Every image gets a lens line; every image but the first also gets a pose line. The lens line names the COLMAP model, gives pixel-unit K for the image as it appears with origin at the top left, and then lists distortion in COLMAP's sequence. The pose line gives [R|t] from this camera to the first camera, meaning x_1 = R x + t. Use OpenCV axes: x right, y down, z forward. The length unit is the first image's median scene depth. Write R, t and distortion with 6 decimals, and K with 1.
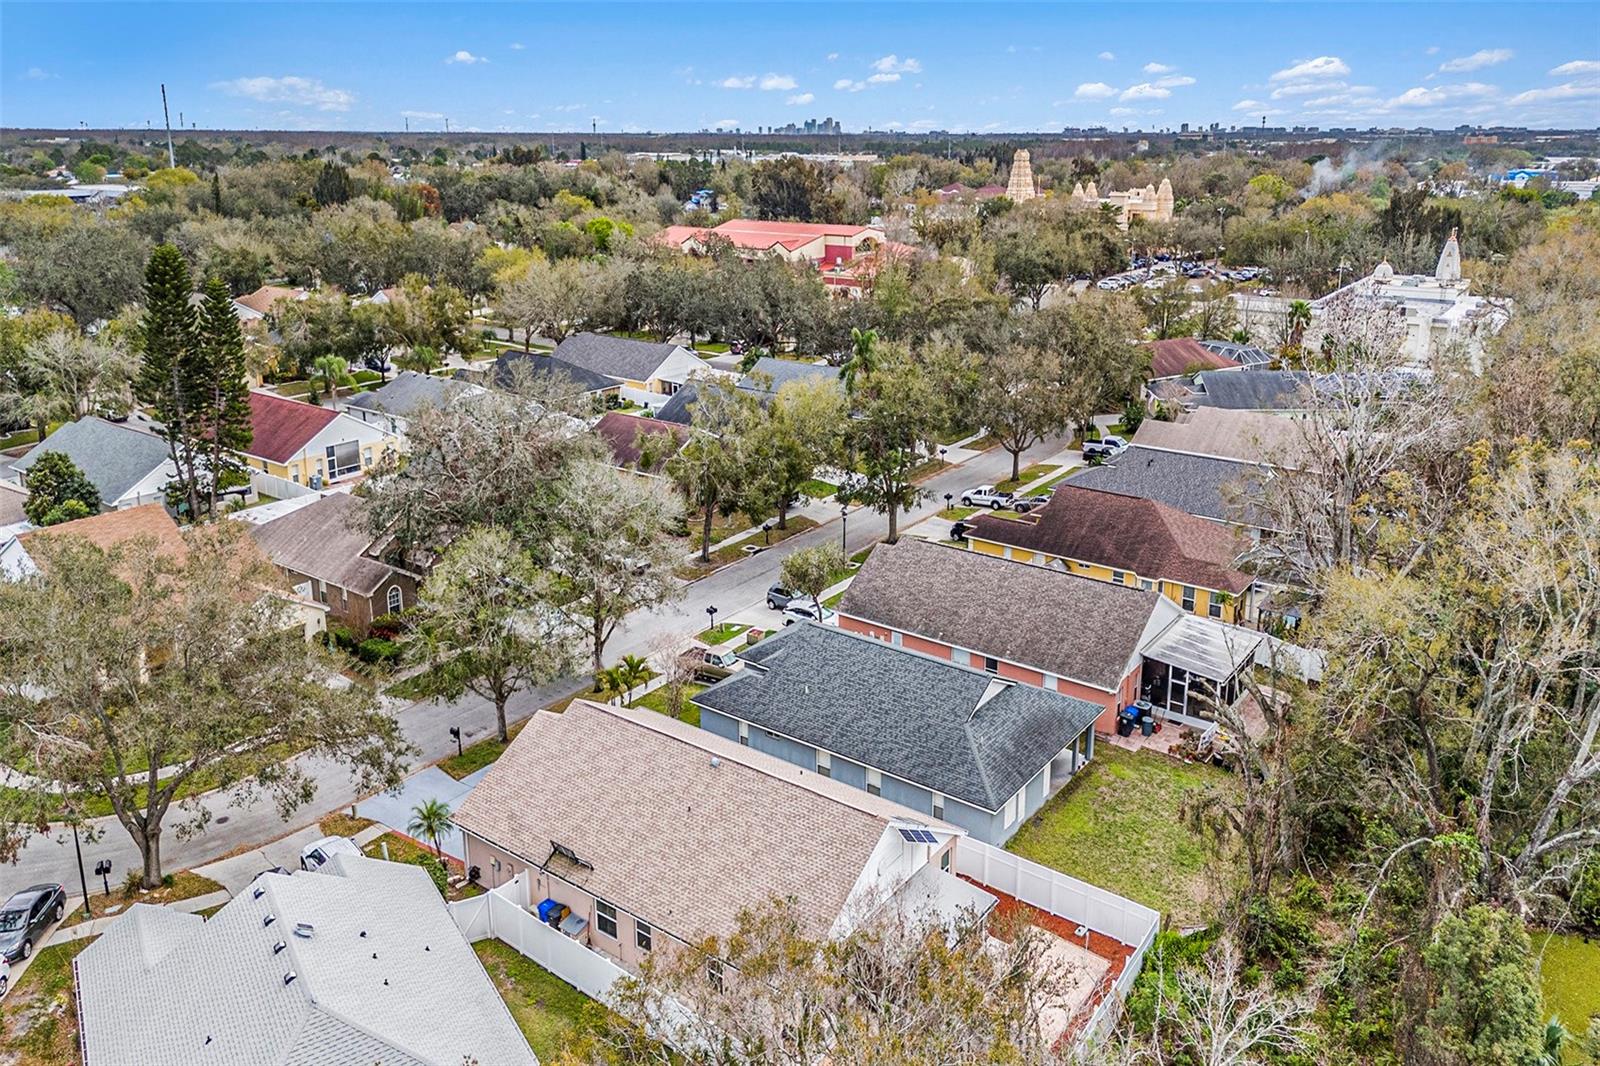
lens RADIAL K [[1170.0, 0, 800.0], [0, 1170.0, 533.0], [0, 0, 1]] dist [0.067553, -0.057950]
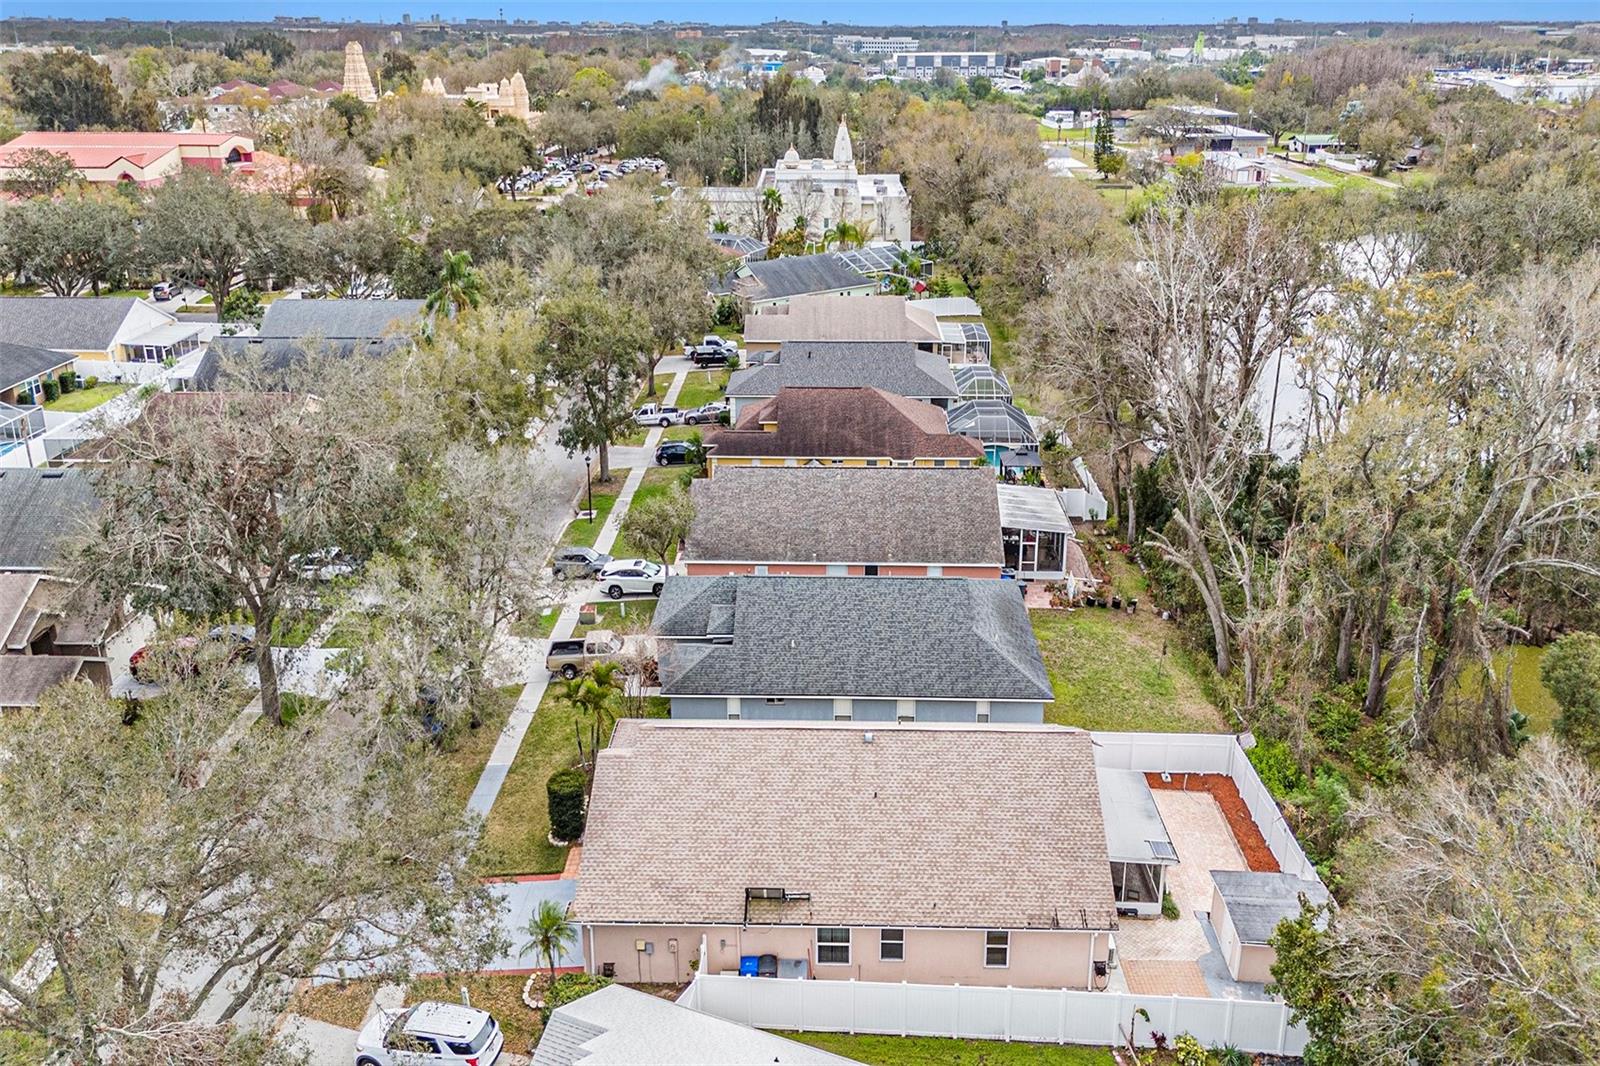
lens RADIAL K [[1170.0, 0, 800.0], [0, 1170.0, 533.0], [0, 0, 1]] dist [0.067553, -0.057950]
pose [[0.815117, -0.230207, 0.531592, -0.187297], [0.187604, 0.973097, 0.133739, -0.029568], [-0.548078, -0.009284, 0.836376, 0.093217]]
